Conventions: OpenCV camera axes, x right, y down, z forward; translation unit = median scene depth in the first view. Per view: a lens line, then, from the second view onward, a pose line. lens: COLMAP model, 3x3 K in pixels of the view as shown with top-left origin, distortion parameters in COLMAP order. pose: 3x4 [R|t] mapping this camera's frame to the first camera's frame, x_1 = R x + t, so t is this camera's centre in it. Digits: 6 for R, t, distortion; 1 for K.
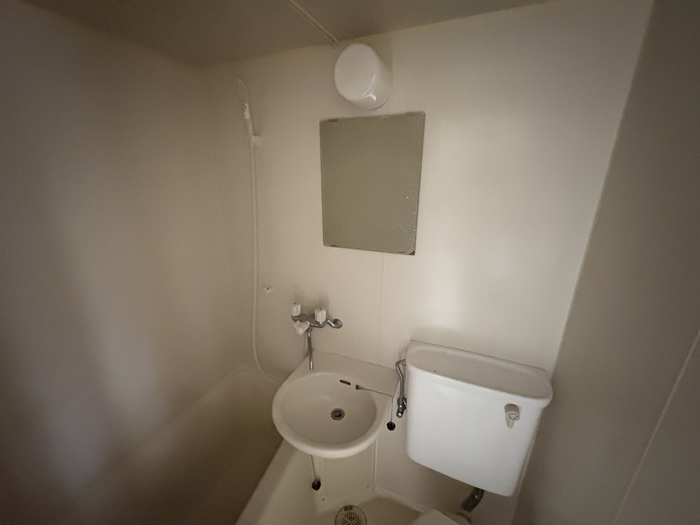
lens RADIAL K [[279.0, 0, 351.8], [0, 279.0, 259.5], [0, 0, 1]] dist [0.001282, 0.001166]
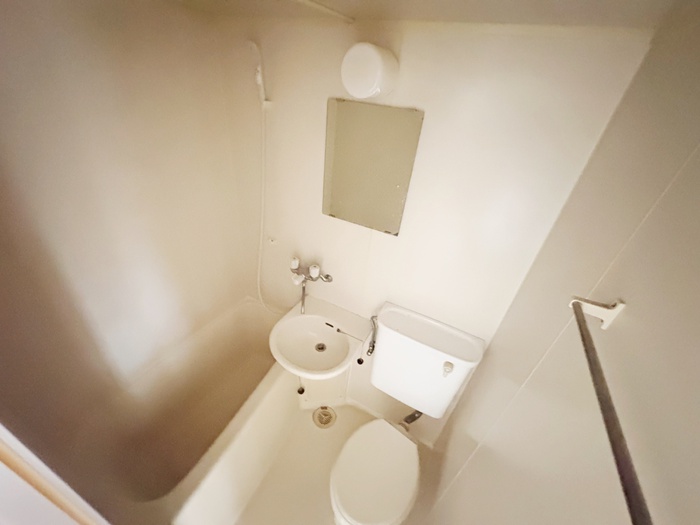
lens RADIAL K [[279.0, 0, 353.1], [0, 279.0, 259.2], [0, 0, 1]] dist [0.001282, 0.001166]
pose [[0.991745, 0.127727, -0.011289, 0.061008], [-0.121086, 0.961859, 0.245287, -0.168178], [0.042188, -0.241895, 0.969385, -0.137008]]
